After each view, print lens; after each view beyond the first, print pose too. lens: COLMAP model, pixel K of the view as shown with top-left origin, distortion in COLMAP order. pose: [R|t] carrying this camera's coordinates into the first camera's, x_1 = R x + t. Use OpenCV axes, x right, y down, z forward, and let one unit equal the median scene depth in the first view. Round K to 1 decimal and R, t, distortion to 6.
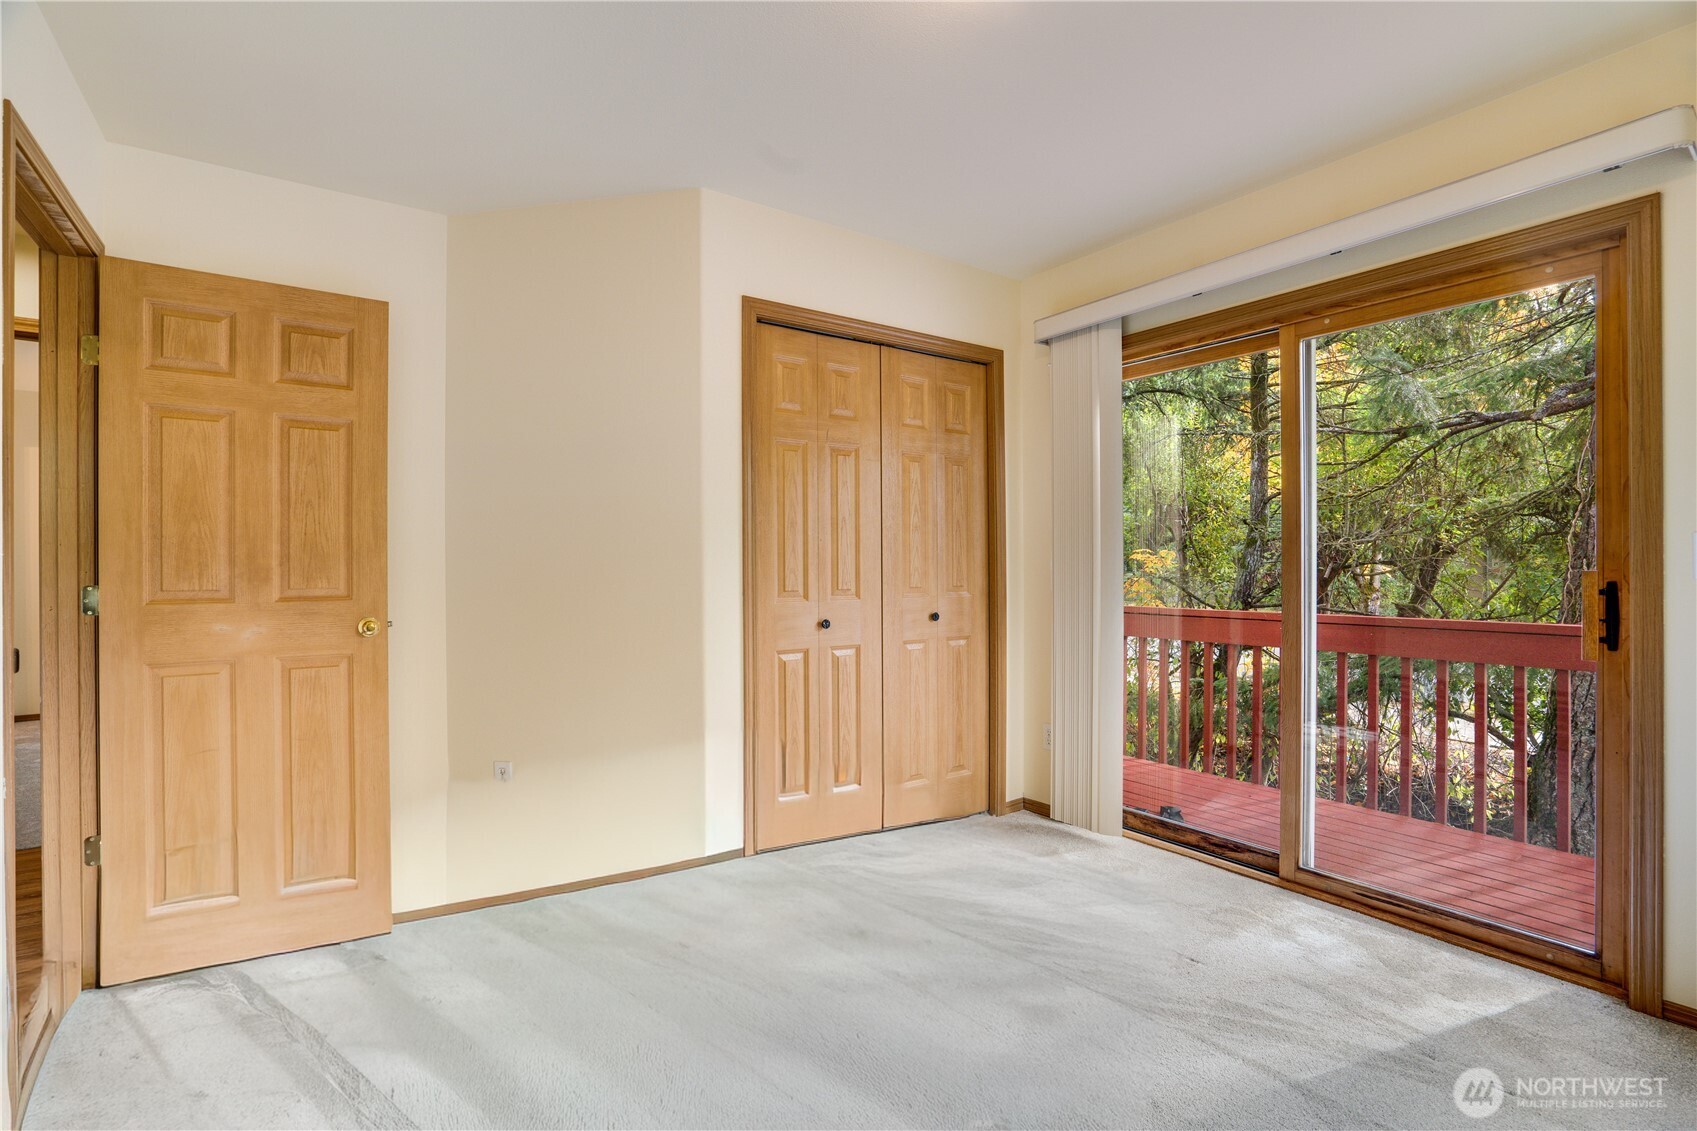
lens RADIAL K [[807.6, 0, 848.5], [0, 807.6, 565.5], [0, 0, 1]] dist [-0.027505, 0.000638]
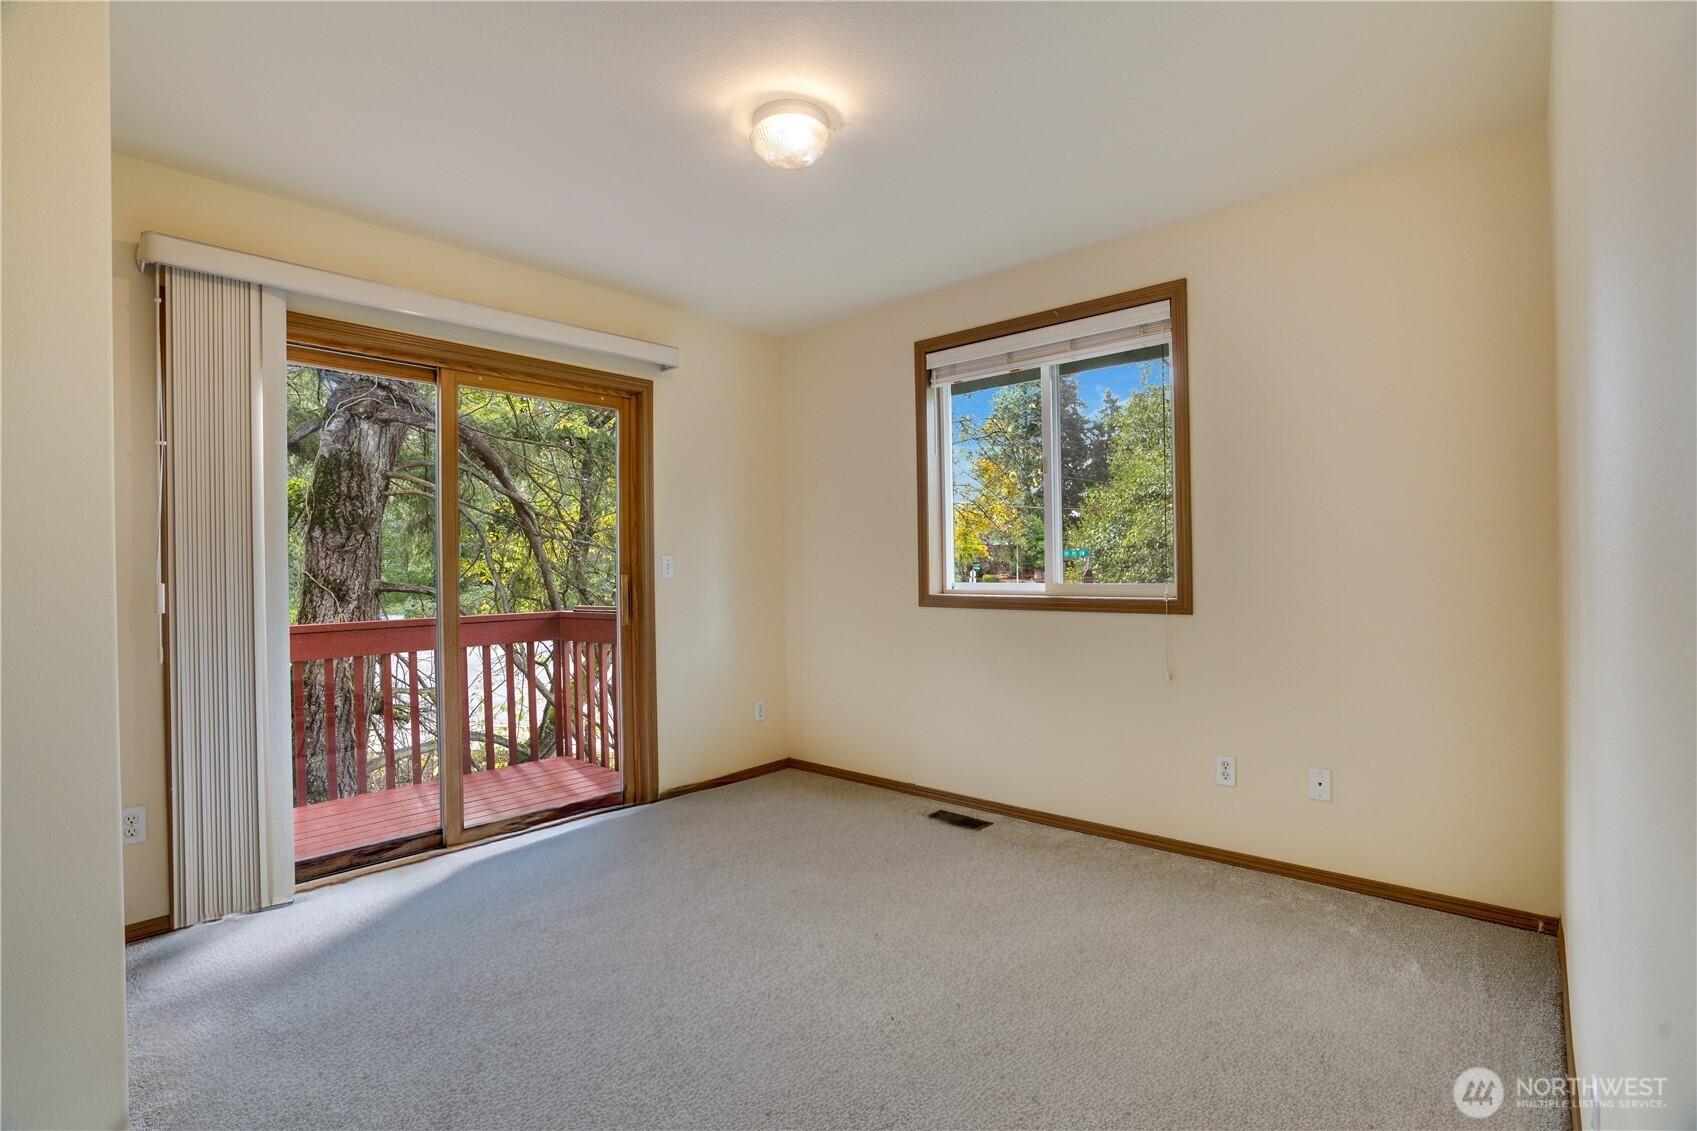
lens RADIAL K [[807.6, 0, 848.5], [0, 807.6, 565.5], [0, 0, 1]] dist [-0.027505, 0.000638]
pose [[-0.239886, 0.006762, 0.970778, -0.679226], [0.011701, 0.999923, -0.004074, -0.002133], [-0.970731, 0.010382, -0.239946, 0.674037]]
